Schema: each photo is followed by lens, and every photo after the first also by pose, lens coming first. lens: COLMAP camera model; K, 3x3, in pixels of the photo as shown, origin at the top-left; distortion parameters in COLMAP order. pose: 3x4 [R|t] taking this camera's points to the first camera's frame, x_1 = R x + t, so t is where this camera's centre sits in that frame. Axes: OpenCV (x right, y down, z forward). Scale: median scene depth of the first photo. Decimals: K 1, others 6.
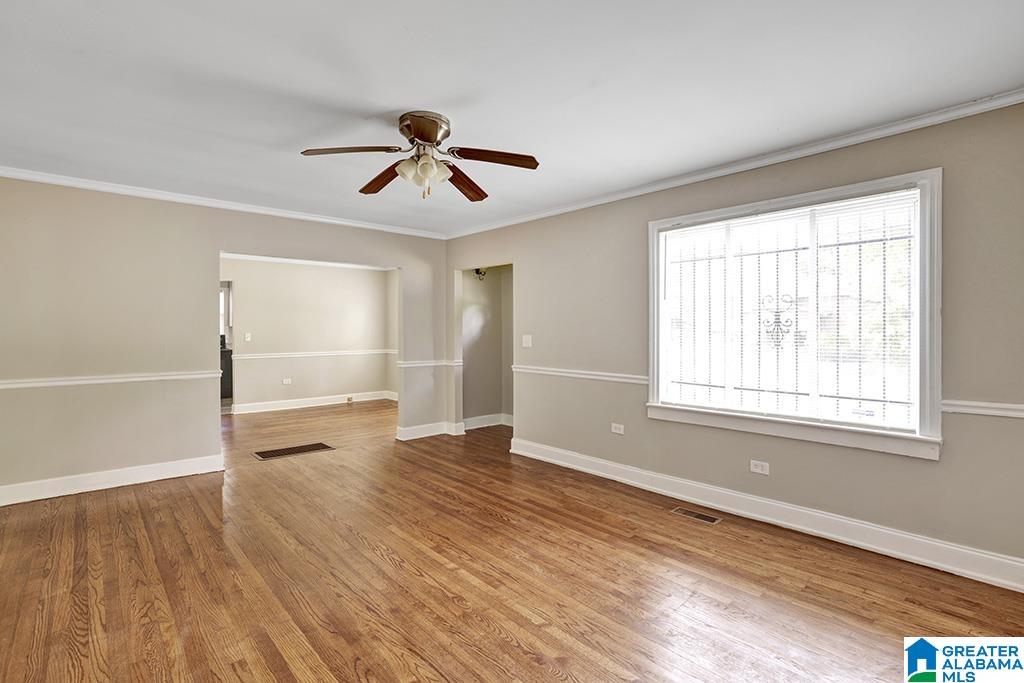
lens RADIAL K [[505.8, 0, 509.6], [0, 505.8, 337.0], [0, 0, 1]] dist [-0.000429, -0.000094]
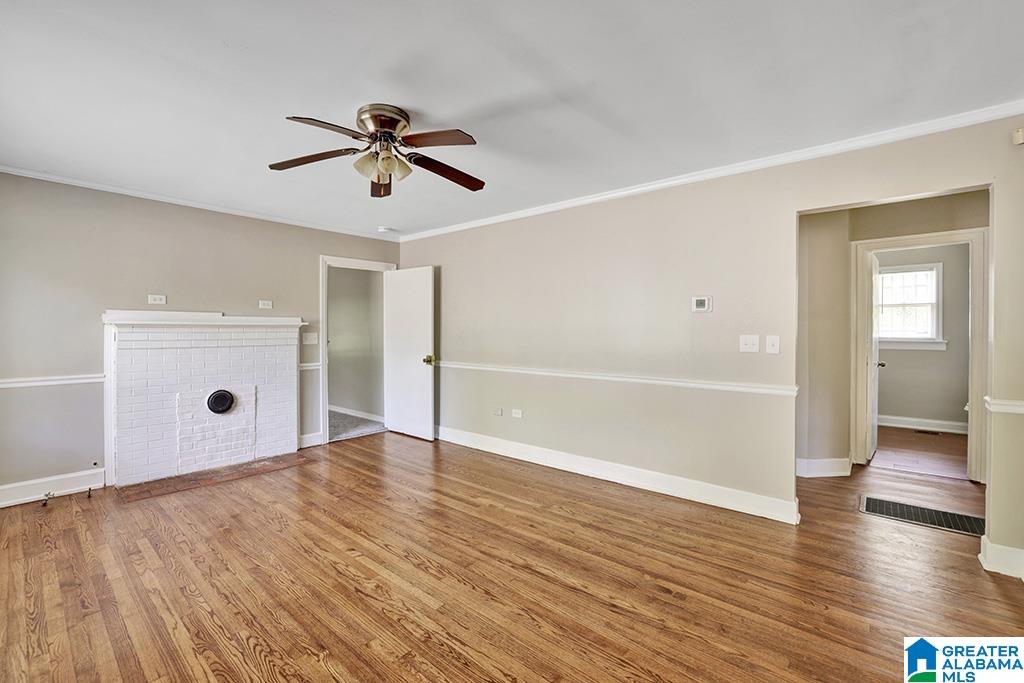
lens RADIAL K [[440.4, 0, 509.2], [0, 440.4, 337.0], [0, 0, 1]] dist [-0.031572, 0.002888]
pose [[-0.989864, -0.000072, -0.142021, -0.240875], [-0.002980, 0.999790, 0.020259, -0.012870], [0.141990, 0.020477, -0.989656, 1.556896]]
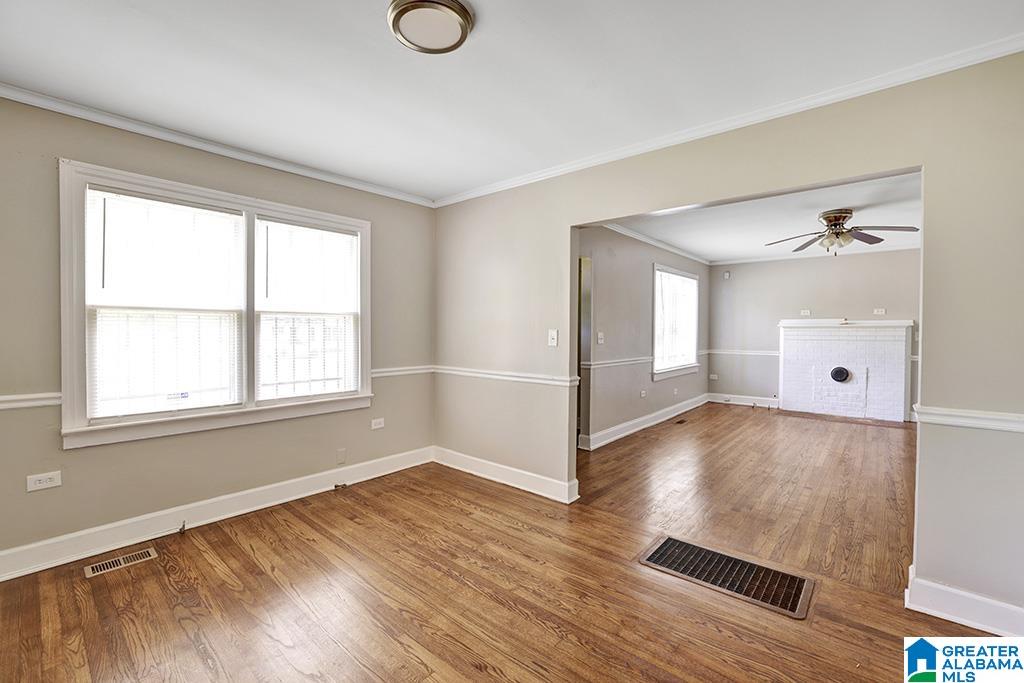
lens RADIAL K [[440.4, 0, 511.3], [0, 440.4, 334.5], [0, 0, 1]] dist [-0.031572, 0.002888]
pose [[-0.142686, -0.014504, 0.989662, -1.753698], [0.006867, 0.999854, 0.015643, -0.028321], [-0.989744, 0.009028, -0.142565, 2.137990]]
